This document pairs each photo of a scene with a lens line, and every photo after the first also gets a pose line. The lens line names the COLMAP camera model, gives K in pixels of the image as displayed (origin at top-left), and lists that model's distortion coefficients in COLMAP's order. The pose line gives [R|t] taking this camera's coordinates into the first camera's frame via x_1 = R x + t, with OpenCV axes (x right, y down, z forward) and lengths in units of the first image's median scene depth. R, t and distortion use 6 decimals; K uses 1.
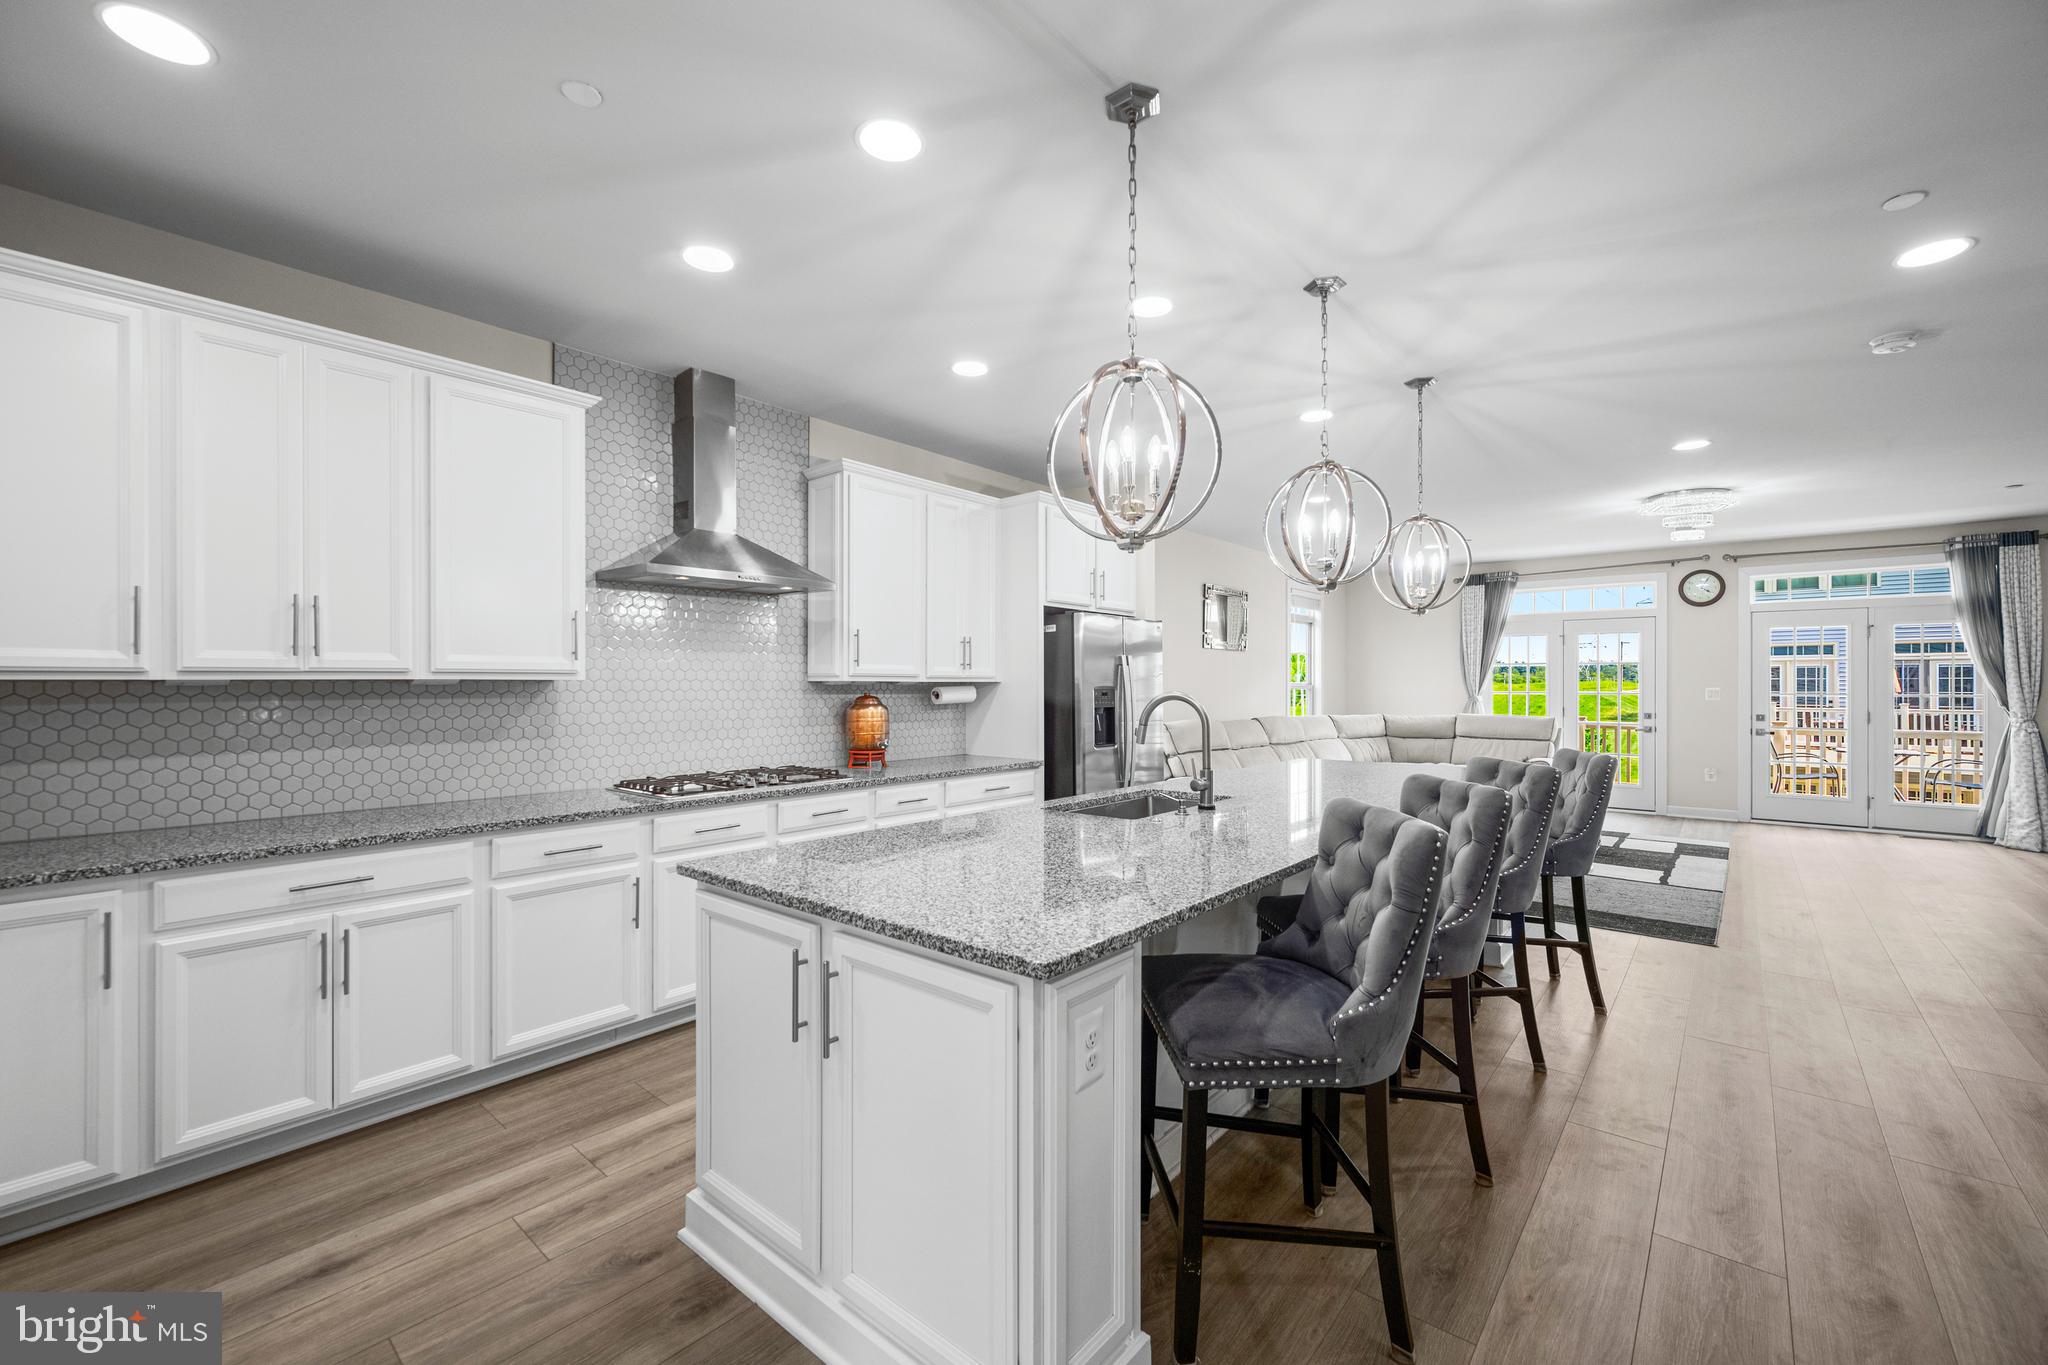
lens RADIAL K [[827.3, 0, 1044.6], [0, 827.3, 692.0], [0, 0, 1]] dist [0.006901, -0.001492]
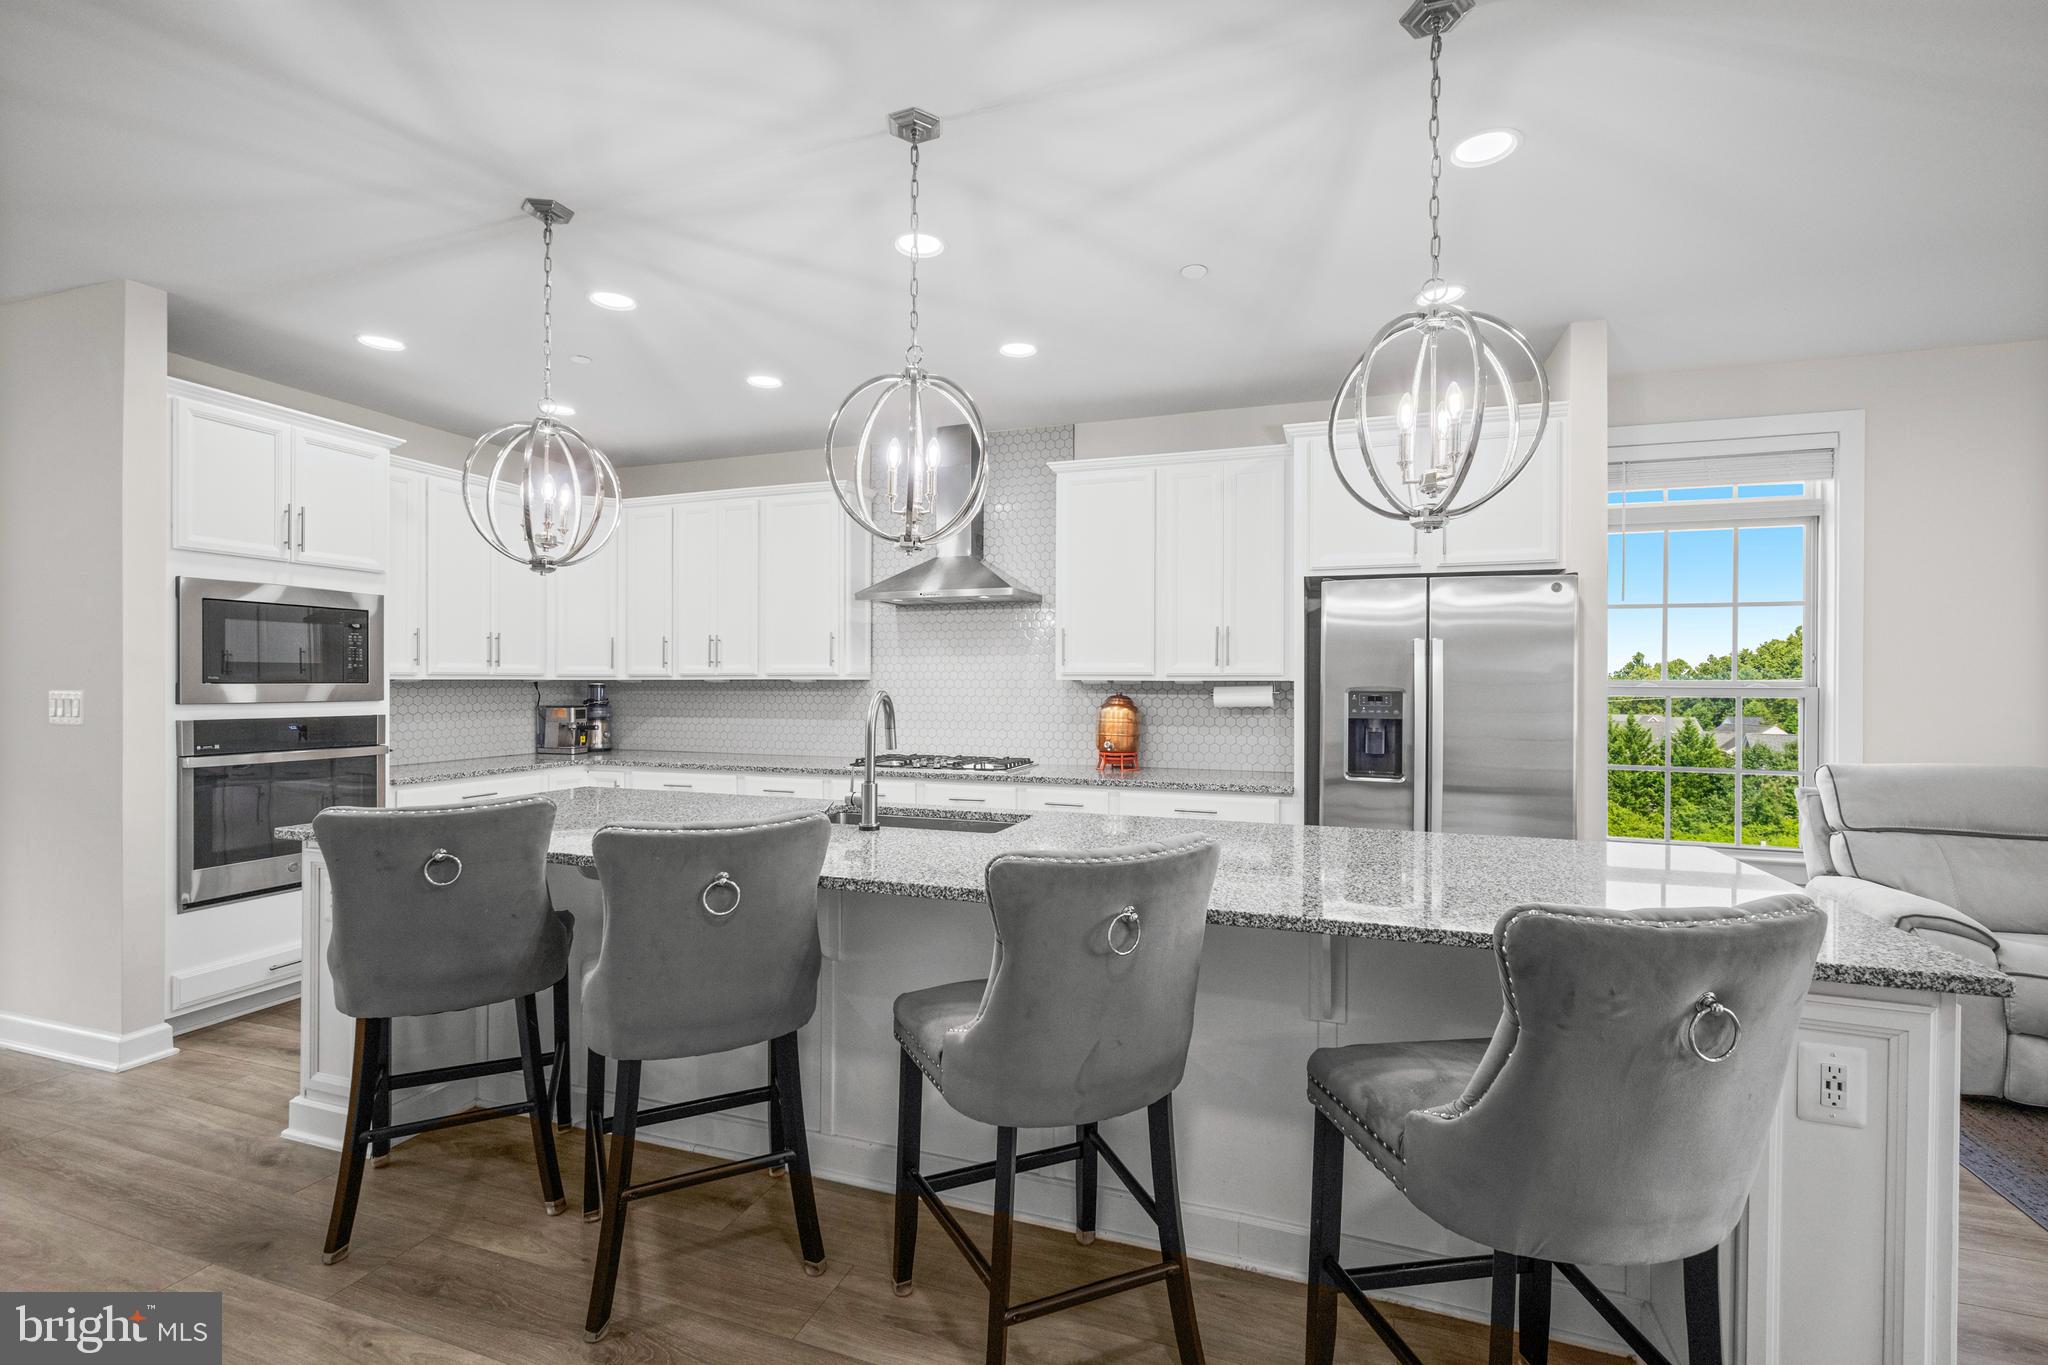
lens RADIAL K [[890.9, 0, 1028.0], [0, 890.9, 685.5], [0, 0, 1]] dist [-0.000530, 0.000859]
pose [[0.347479, 0.001544, -0.937687, 0.895087], [-0.011490, 0.999931, -0.002612, -0.003730], [0.937618, 0.011682, 0.347472, 0.677379]]
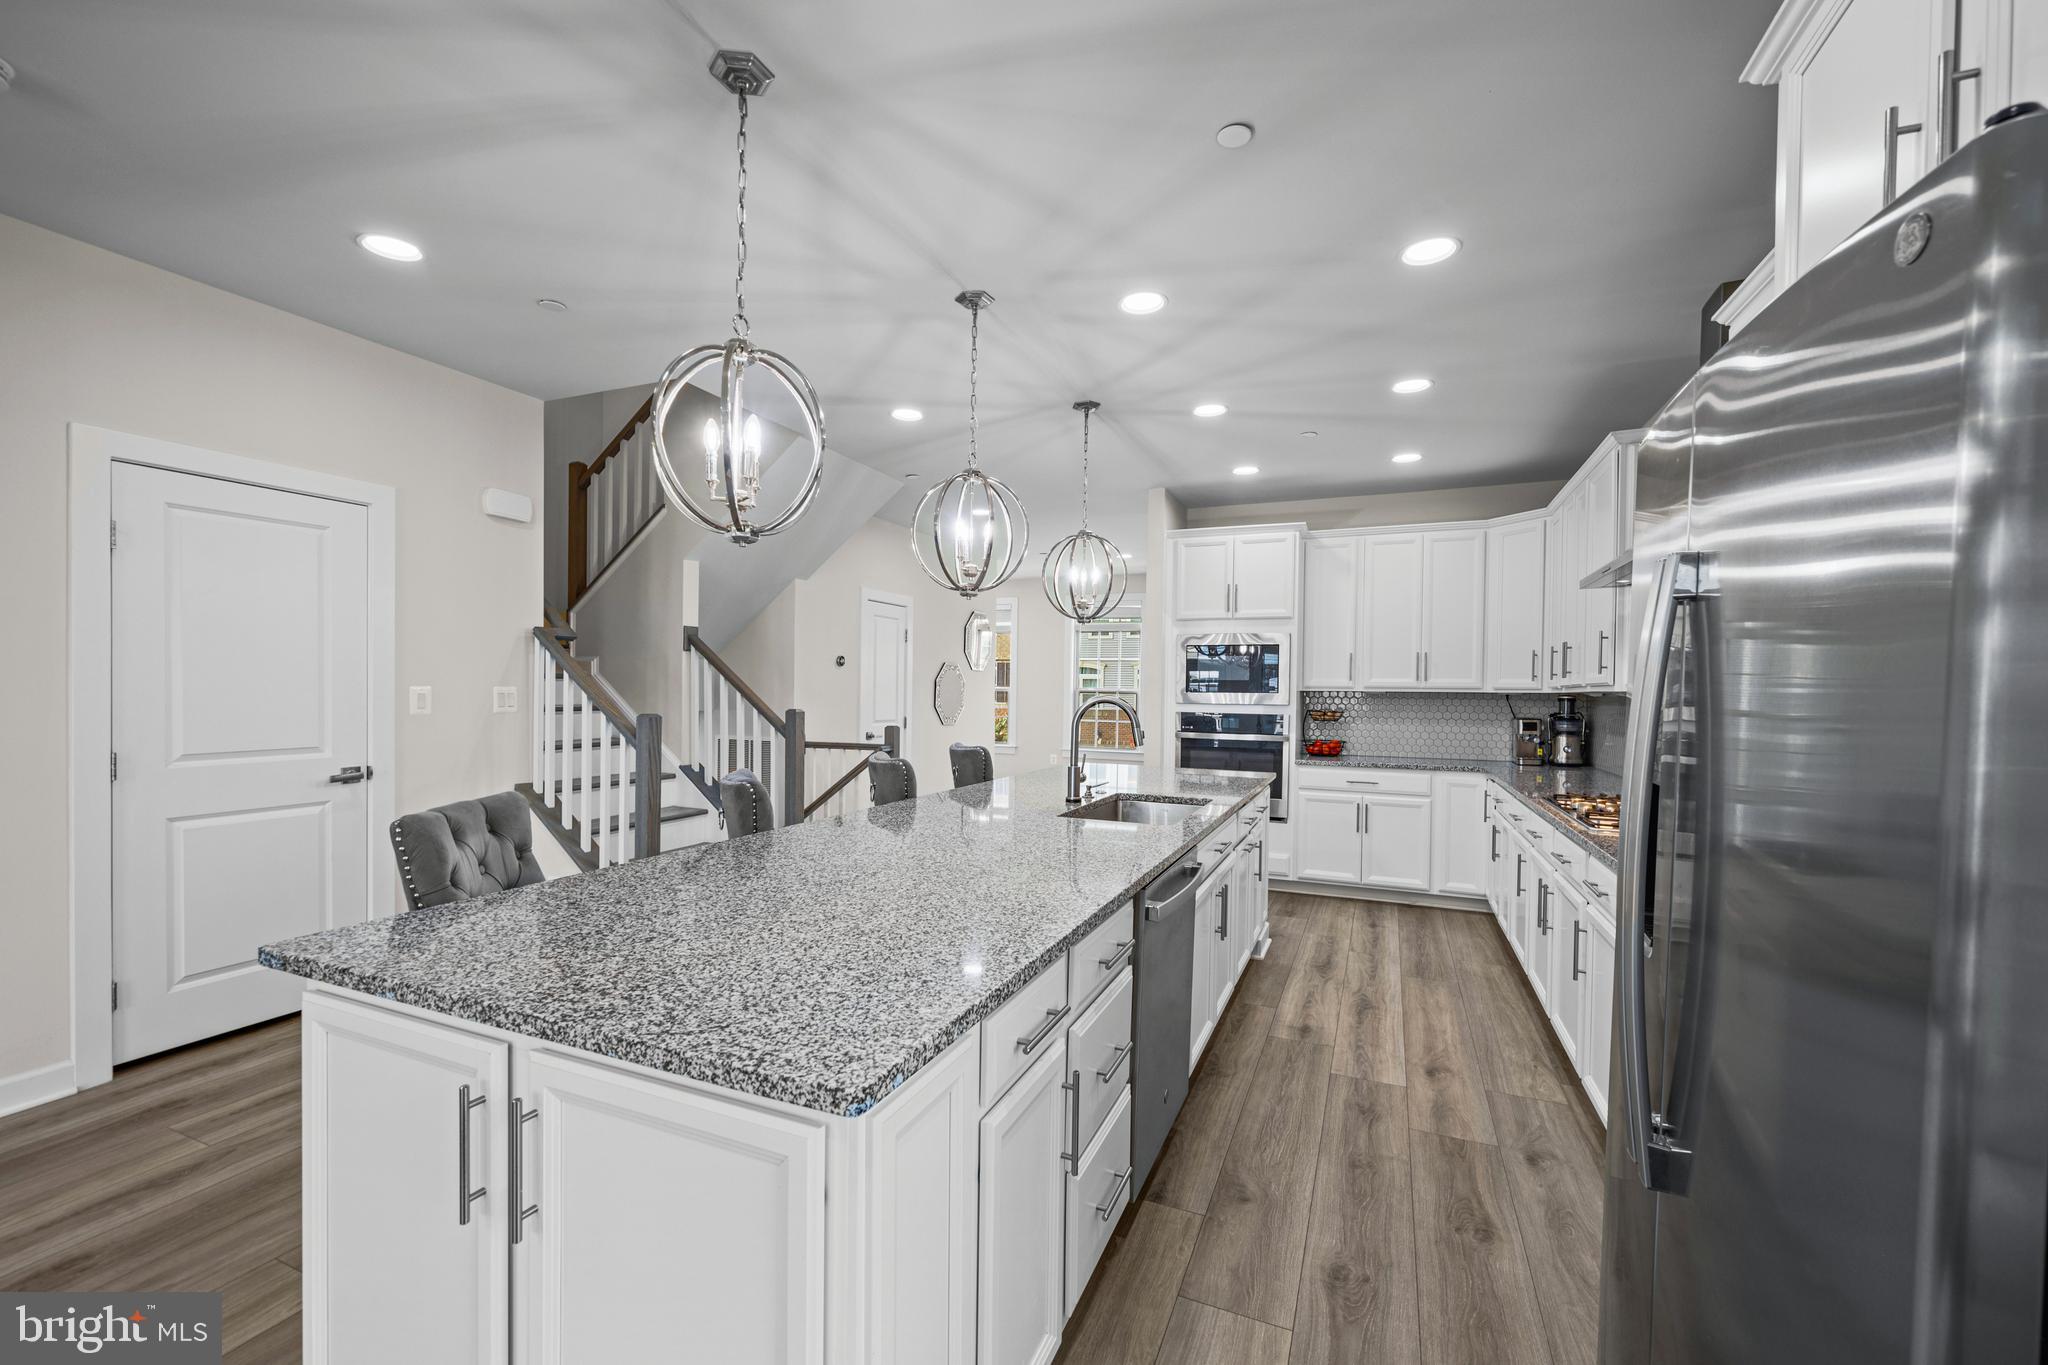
lens RADIAL K [[827.3, 0, 1006.0], [0, 827.3, 703.9], [0, 0, 1]] dist [0.006901, -0.001492]
pose [[-0.966023, -0.008440, -0.258318, 0.458916], [-0.016782, 0.999406, 0.030106, -0.017520], [0.257910, 0.033418, -0.965591, 1.646067]]
